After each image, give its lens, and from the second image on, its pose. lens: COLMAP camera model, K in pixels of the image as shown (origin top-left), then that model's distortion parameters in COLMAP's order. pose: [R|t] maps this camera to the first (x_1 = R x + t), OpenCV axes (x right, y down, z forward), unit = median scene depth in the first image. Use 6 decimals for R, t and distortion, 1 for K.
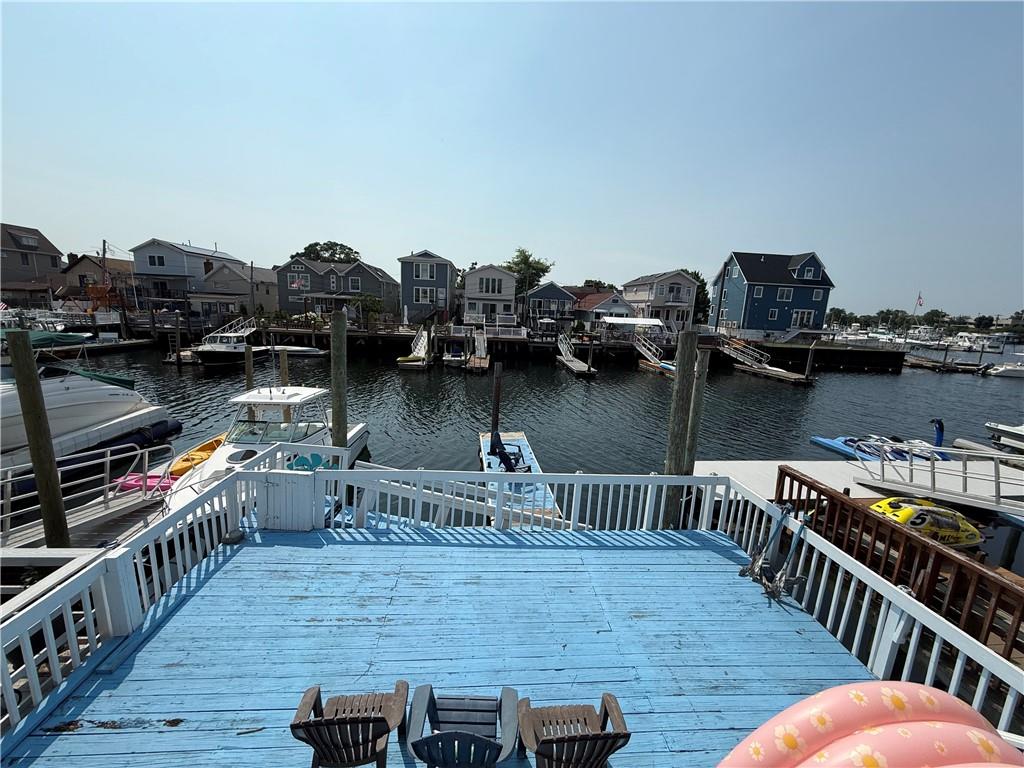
lens RADIAL K [[405.0, 0, 510.6], [0, 405.0, 385.7], [0, 0, 1]] dist [0.001707, -0.000759]
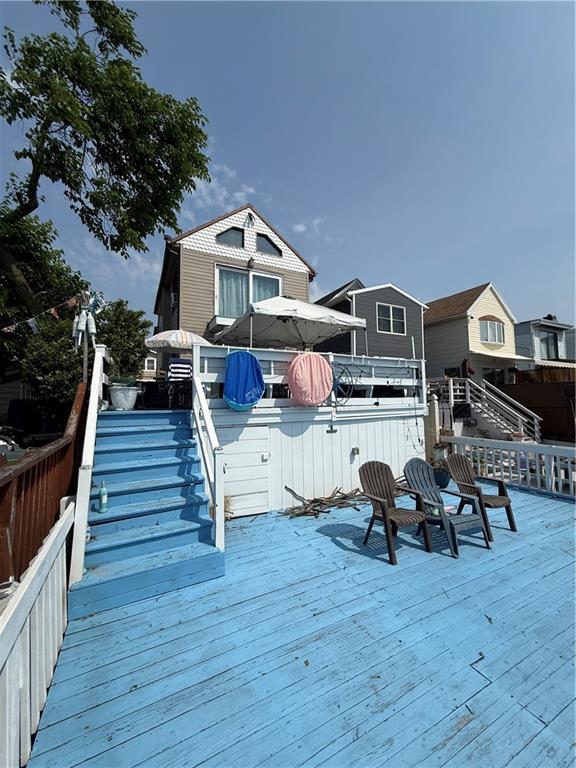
lens RADIAL K [[303.7, 0, 287.9], [0, 303.7, 386.9], [0, 0, 1]] dist [0.001707, -0.000759]
pose [[-0.926050, -0.053774, -0.373550, 0.475262], [-0.100380, 0.989239, 0.106443, 0.104764], [0.363806, 0.136069, -0.921483, 0.852961]]
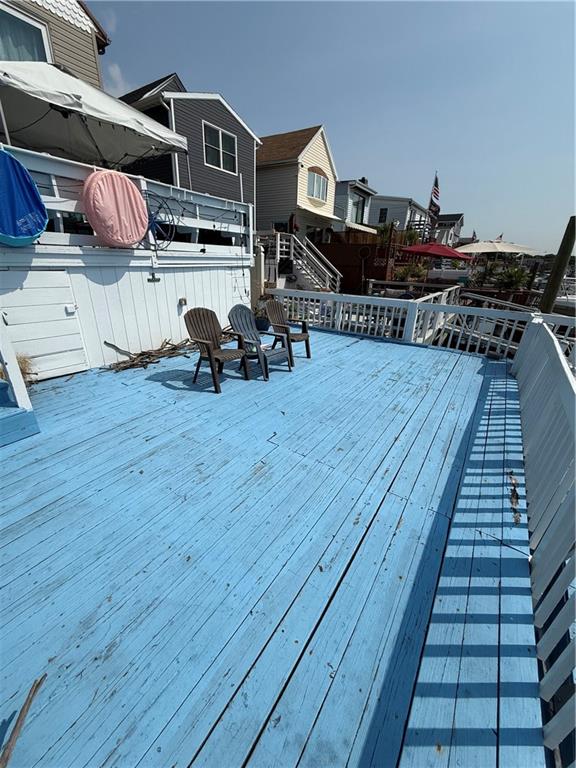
lens RADIAL K [[303.7, 0, 287.7], [0, 303.7, 384.9], [0, 0, 1]] dist [0.001707, -0.000759]
pose [[-0.619108, 0.235626, -0.749123, 0.465108], [-0.206162, 0.871700, 0.444562, 0.127589], [0.757761, 0.429673, -0.491100, 0.879104]]
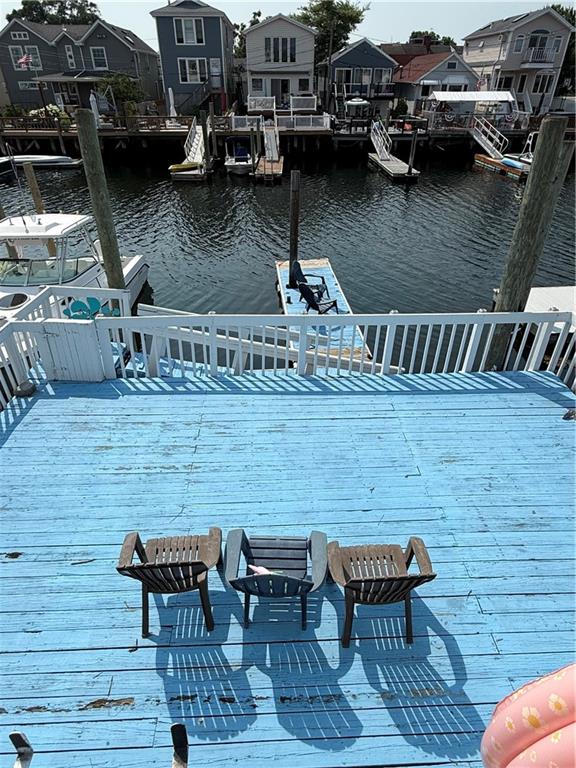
lens RADIAL K [[457.4, 0, 289.3], [0, 457.4, 385.7], [0, 0, 1]] dist [-0.000508, -0.000662]
pose [[0.998431, -0.018248, -0.052944, -0.003962], [0.037231, 0.922523, 0.384141, -0.022143], [0.041832, -0.385510, 0.921755, 0.032094]]
